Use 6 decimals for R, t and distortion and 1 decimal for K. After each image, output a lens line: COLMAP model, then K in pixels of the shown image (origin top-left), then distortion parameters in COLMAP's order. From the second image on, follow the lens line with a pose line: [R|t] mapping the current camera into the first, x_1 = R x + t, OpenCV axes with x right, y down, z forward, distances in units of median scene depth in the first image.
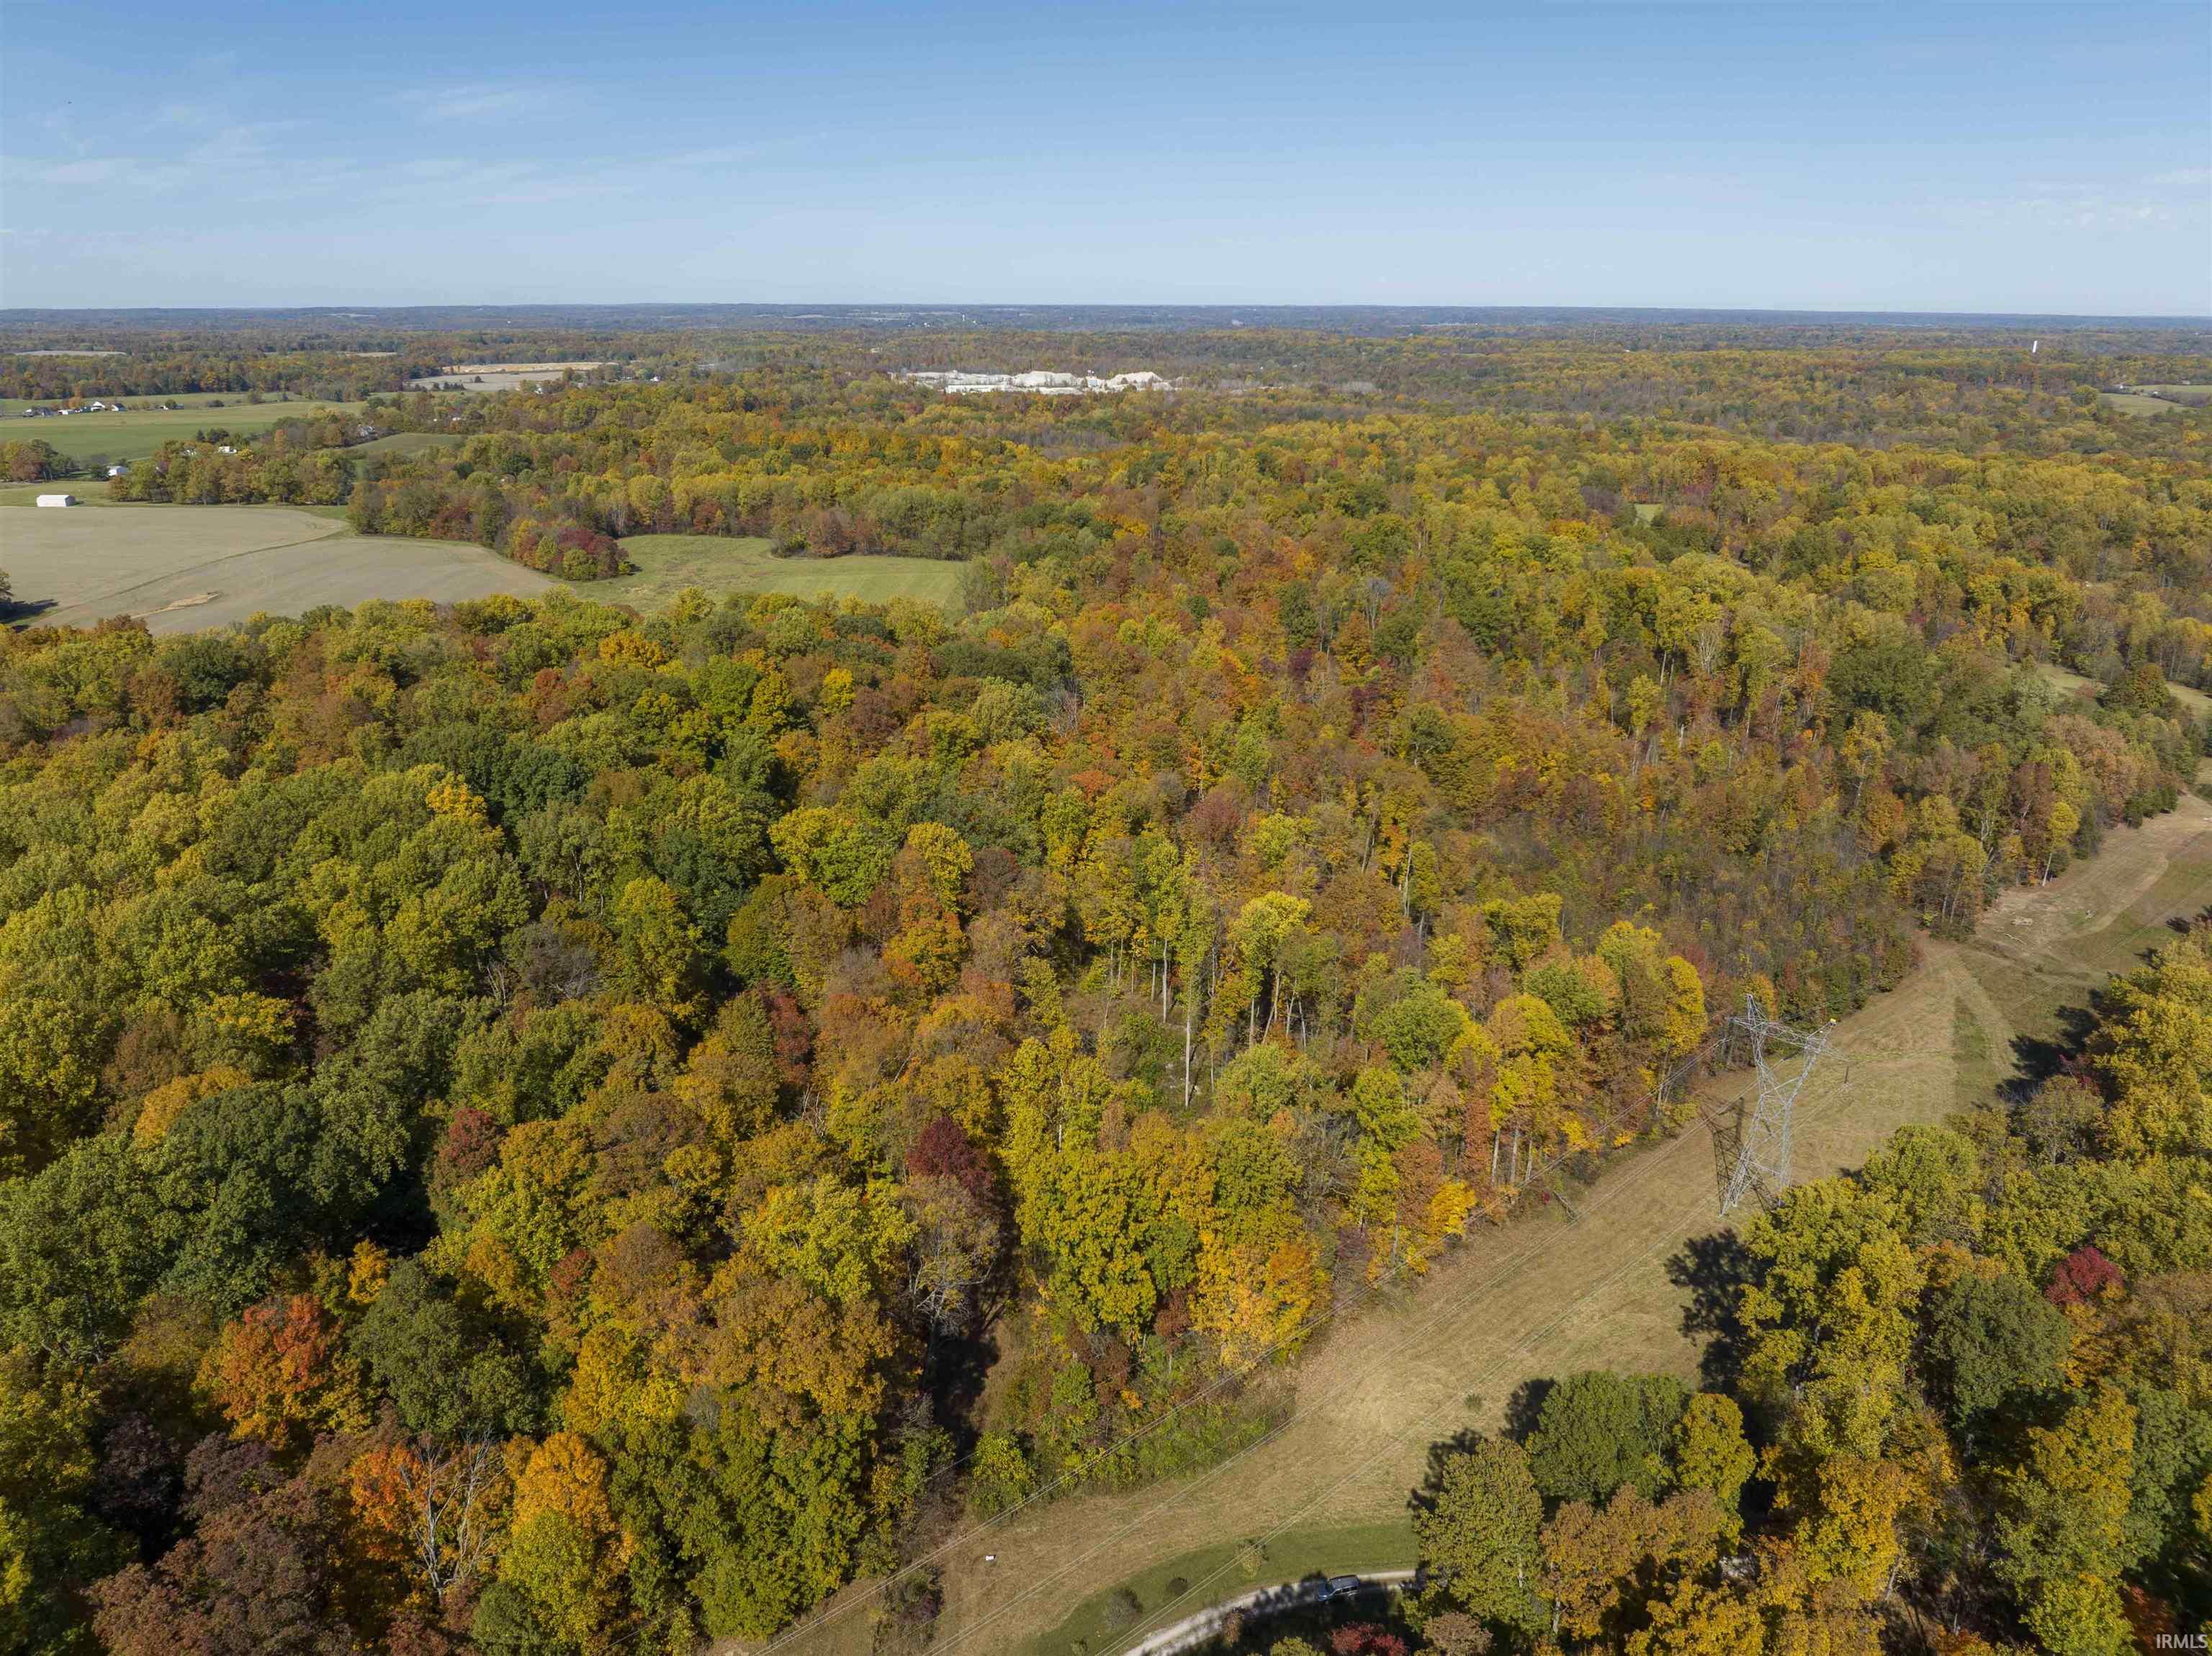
lens RADIAL K [[1553.7, 0, 1106.0], [0, 1553.7, 828.0], [0, 0, 1]] dist [-0.035829, -0.006351]
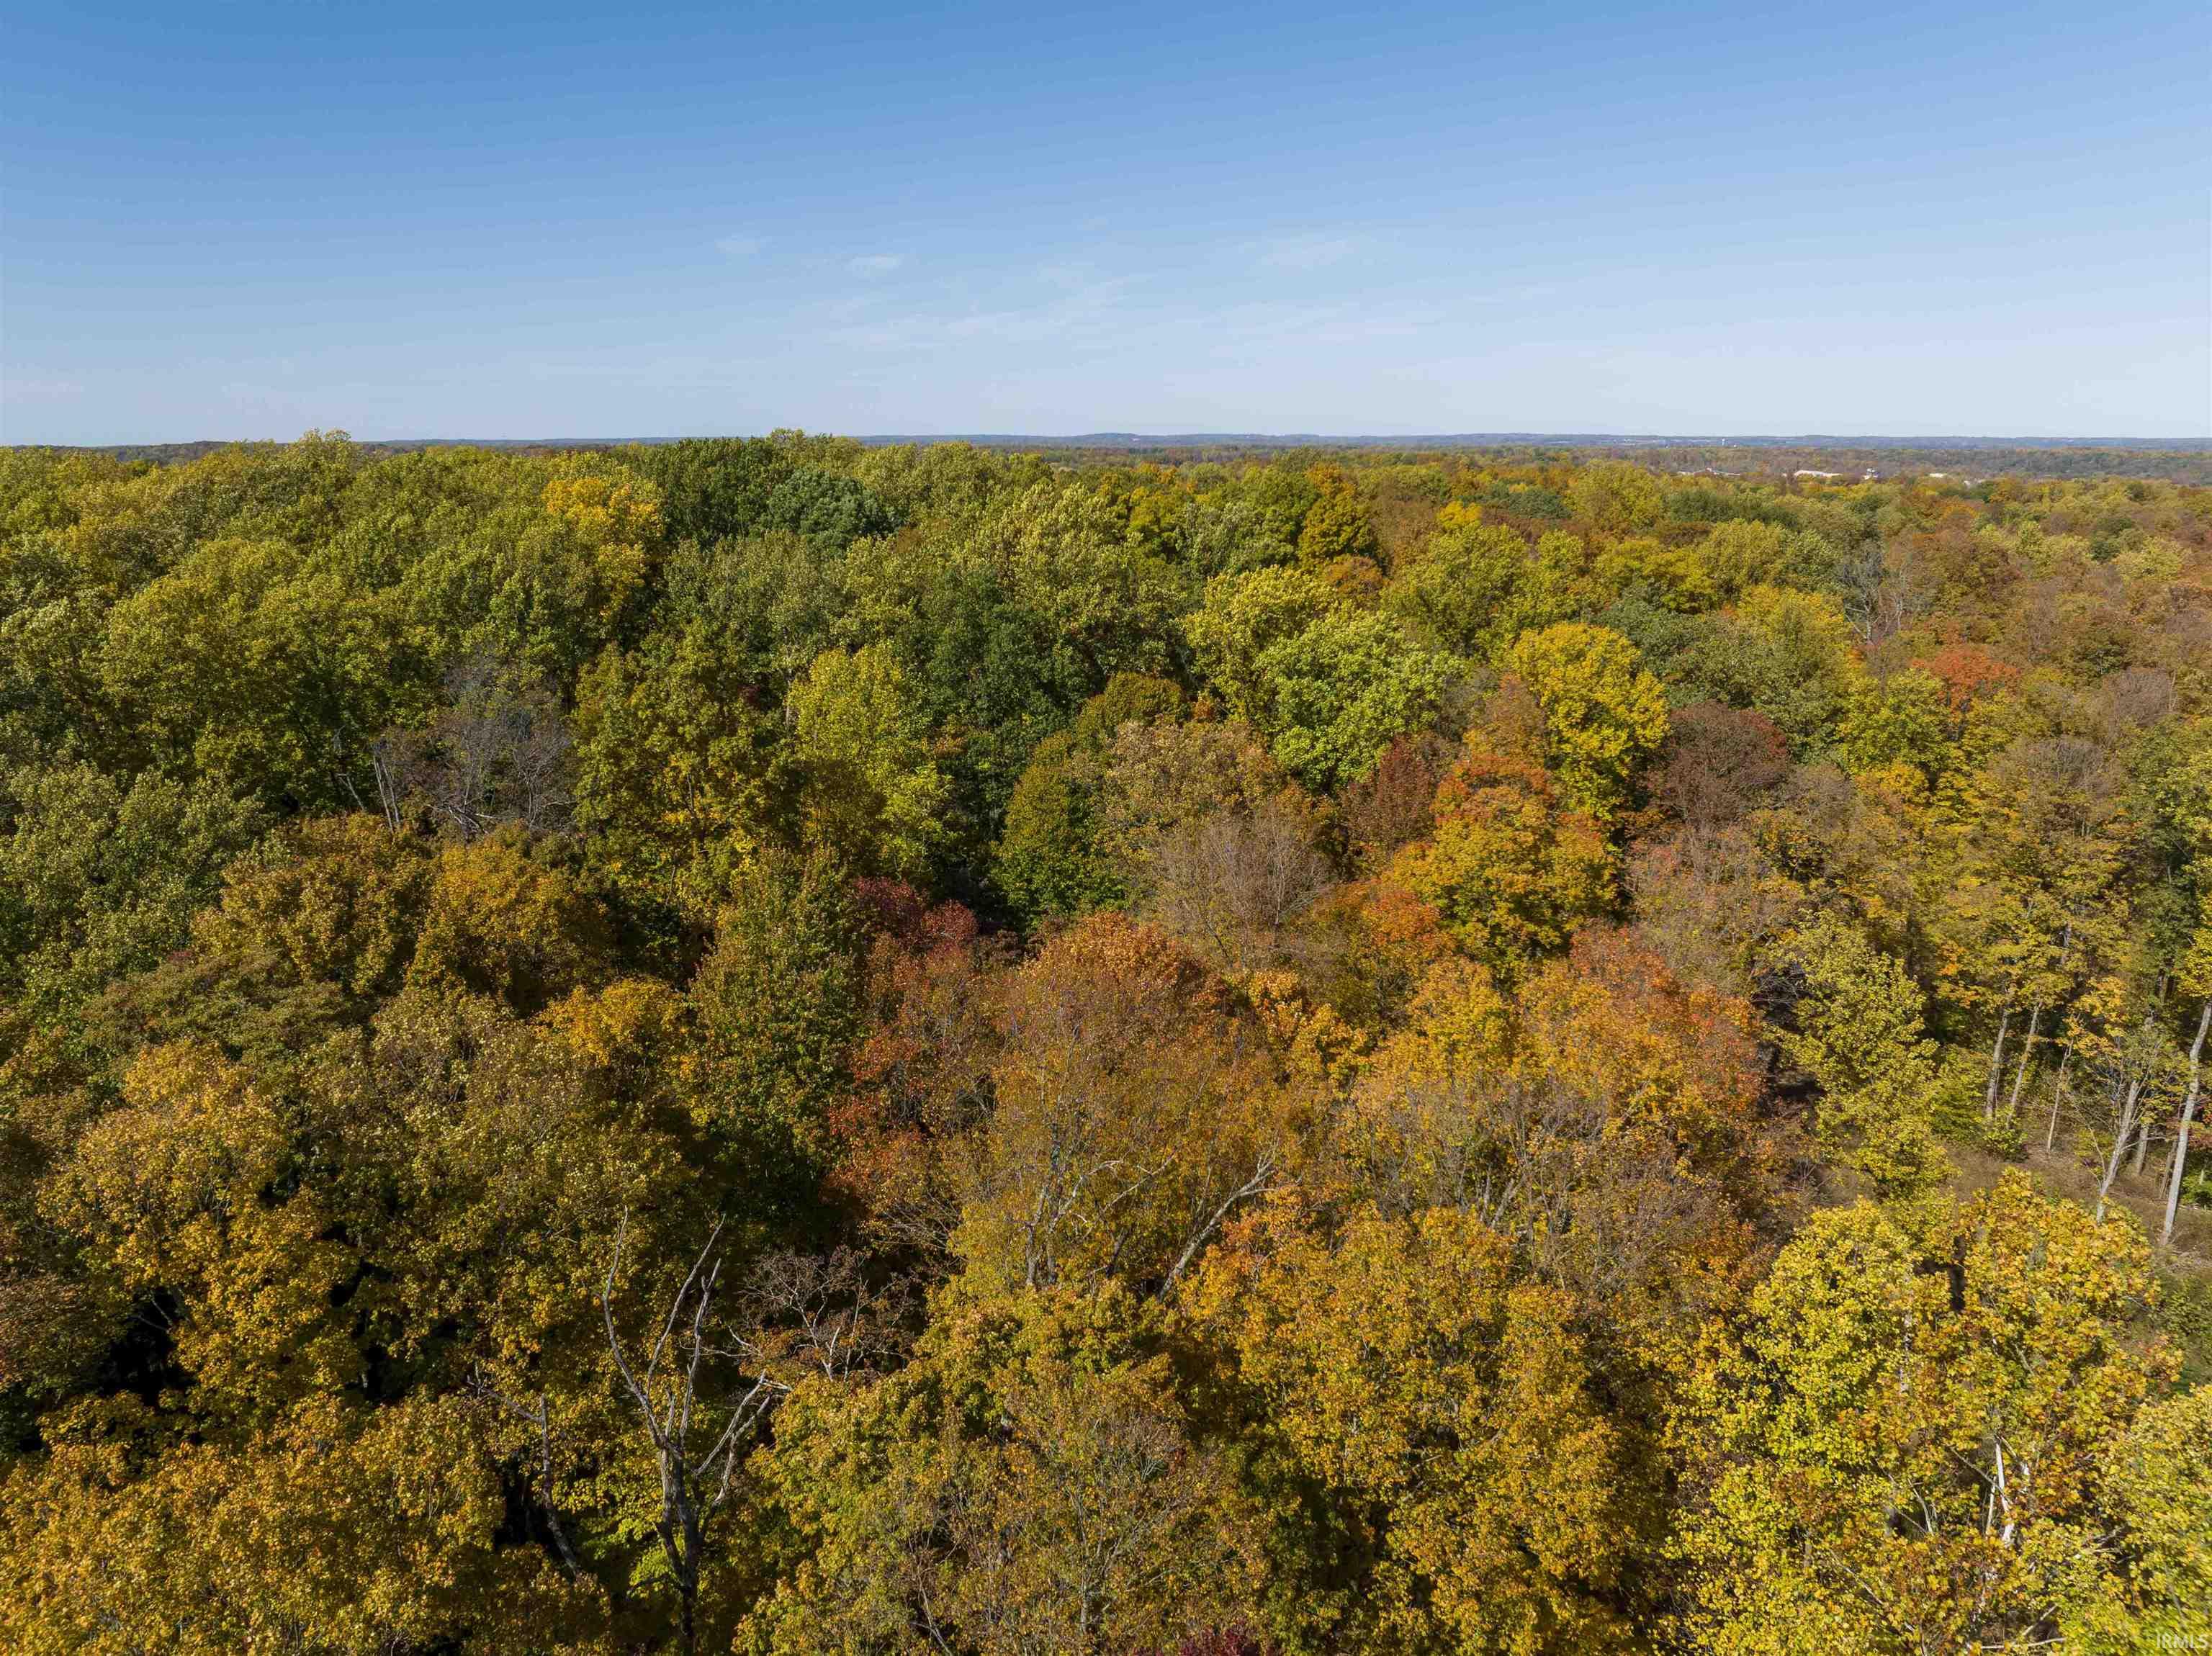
lens RADIAL K [[1553.7, 0, 1106.0], [0, 1553.7, 828.0], [0, 0, 1]] dist [-0.035829, -0.006351]
pose [[0.897024, 0.107900, -0.428608, -0.055228], [-0.139972, 0.989181, -0.043923, 0.106671], [0.419232, 0.099393, 0.902422, 0.763183]]
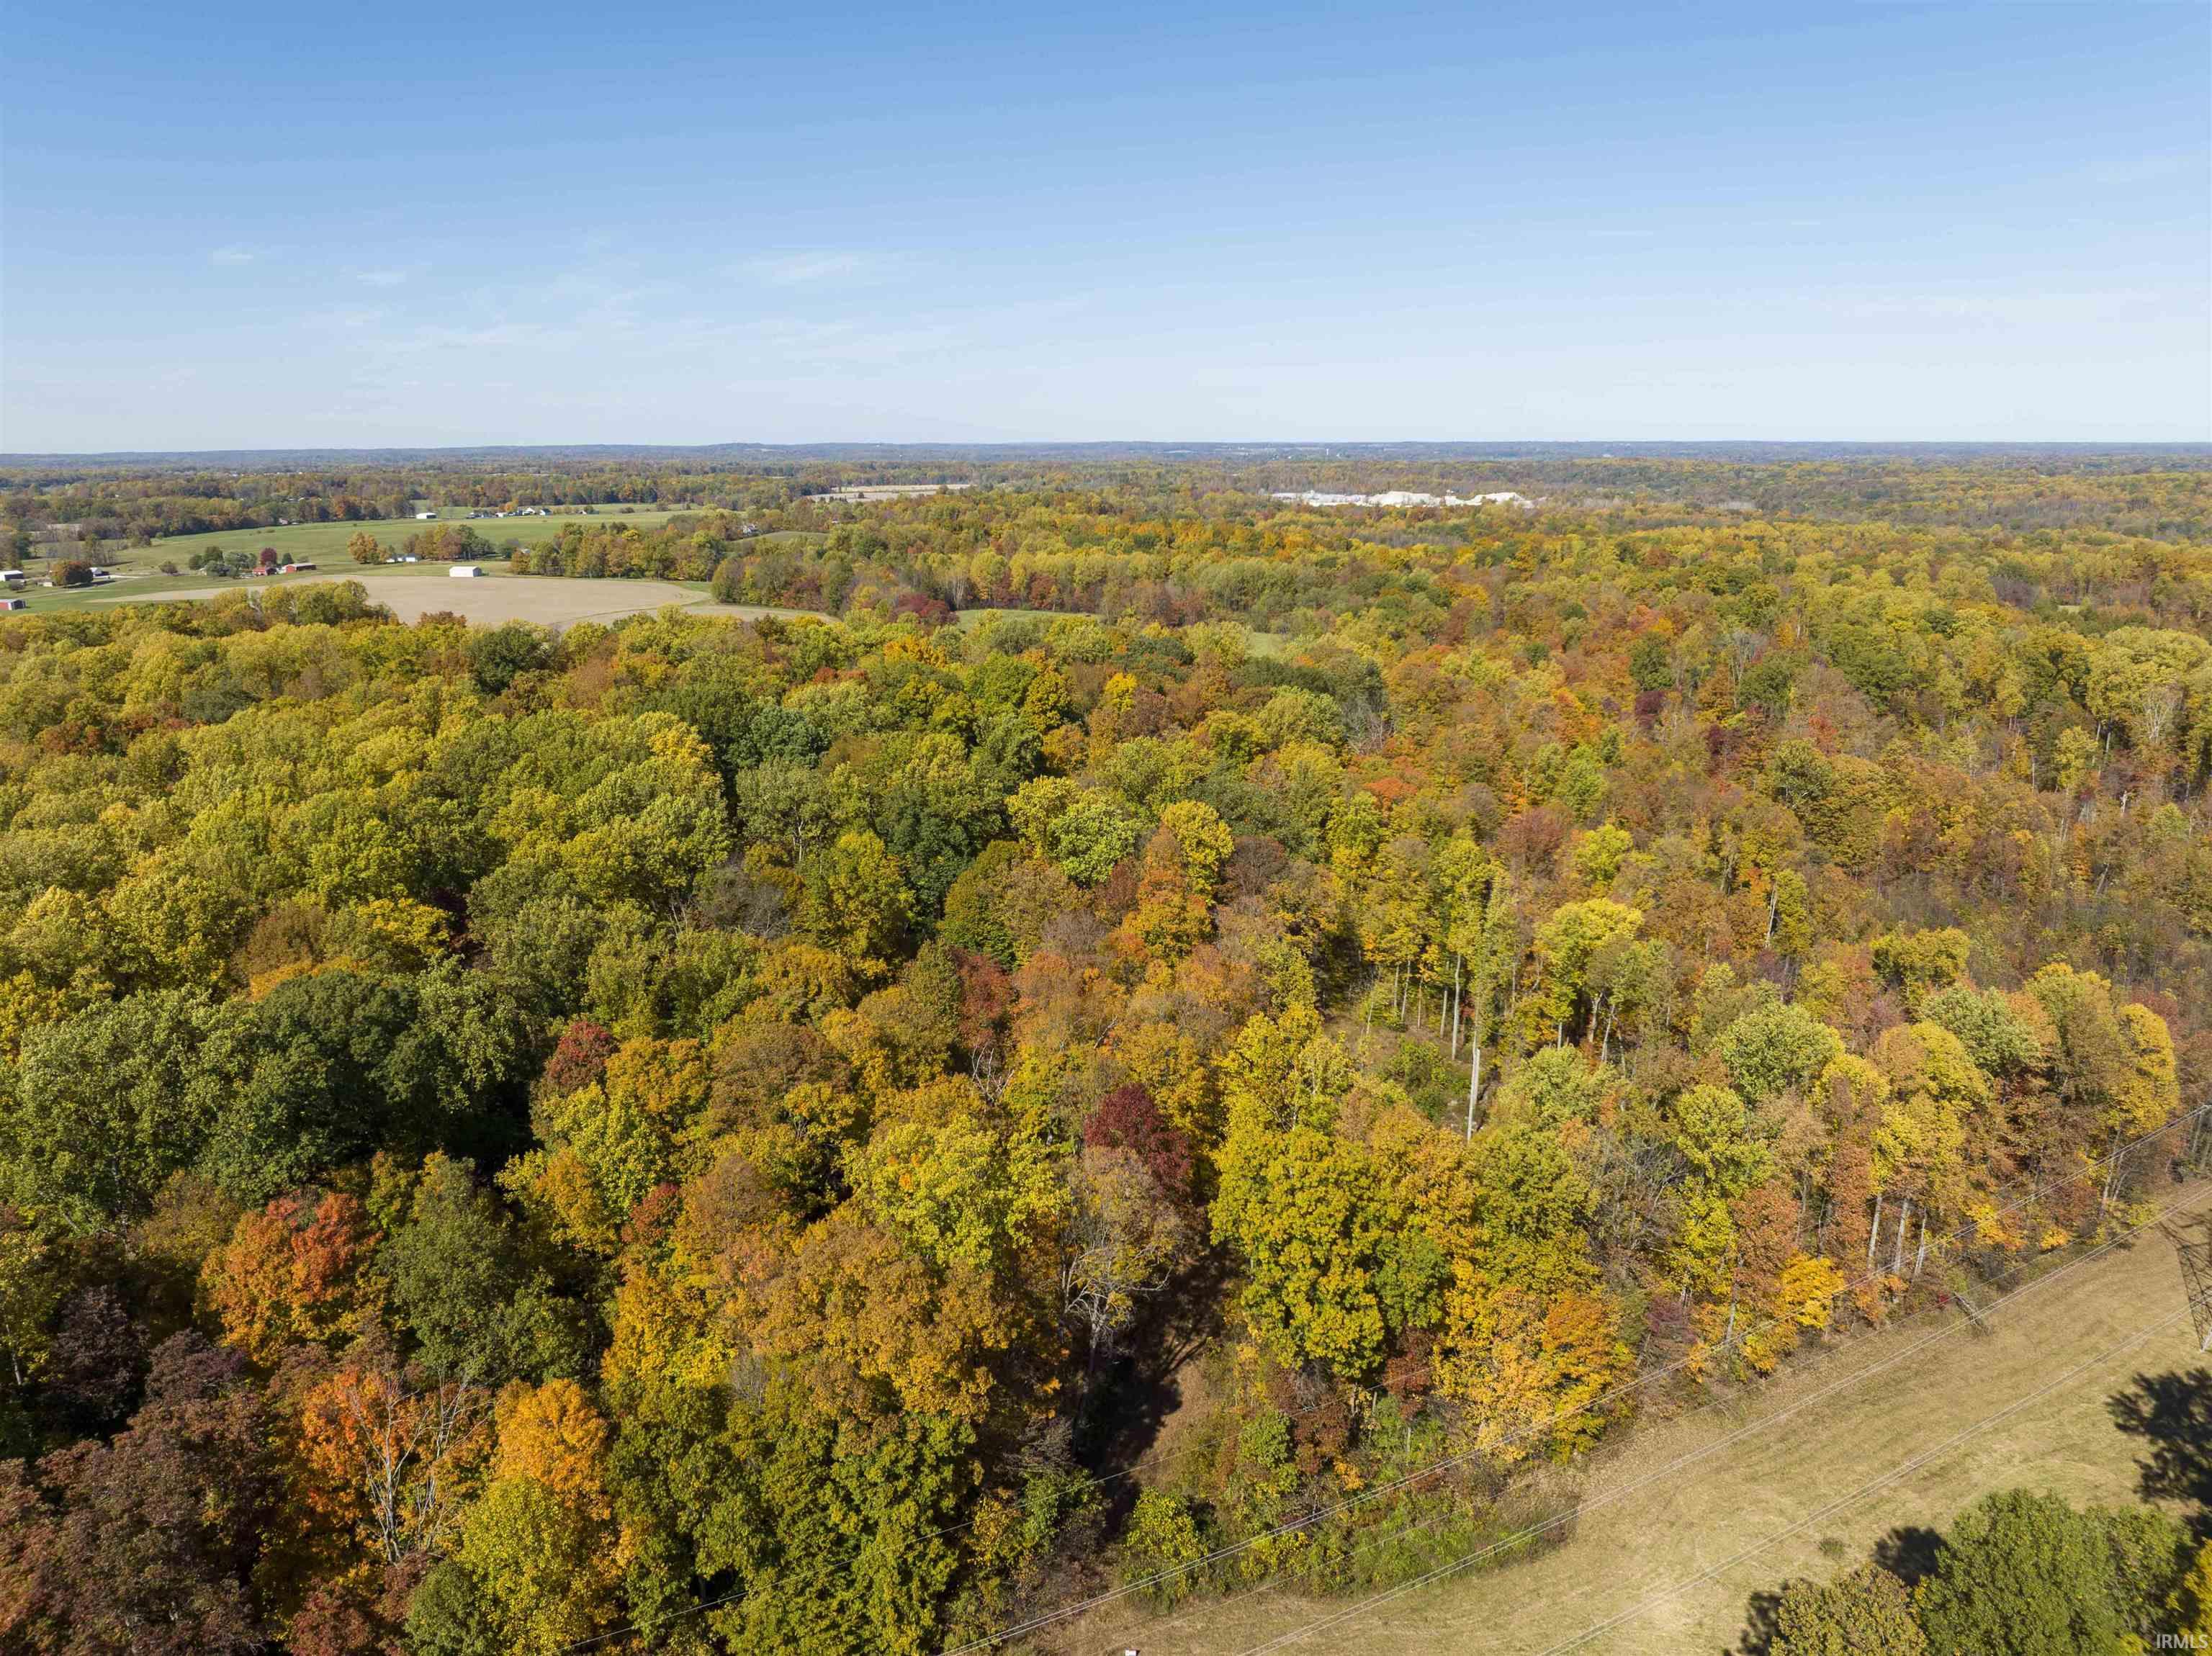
lens RADIAL K [[1553.7, 0, 1106.0], [0, 1553.7, 828.0], [0, 0, 1]] dist [-0.035829, -0.006351]
pose [[0.974473, 0.047971, -0.219320, 0.043836], [-0.066049, 0.994930, -0.075847, 0.103891], [0.214569, 0.088397, 0.972700, 0.186259]]
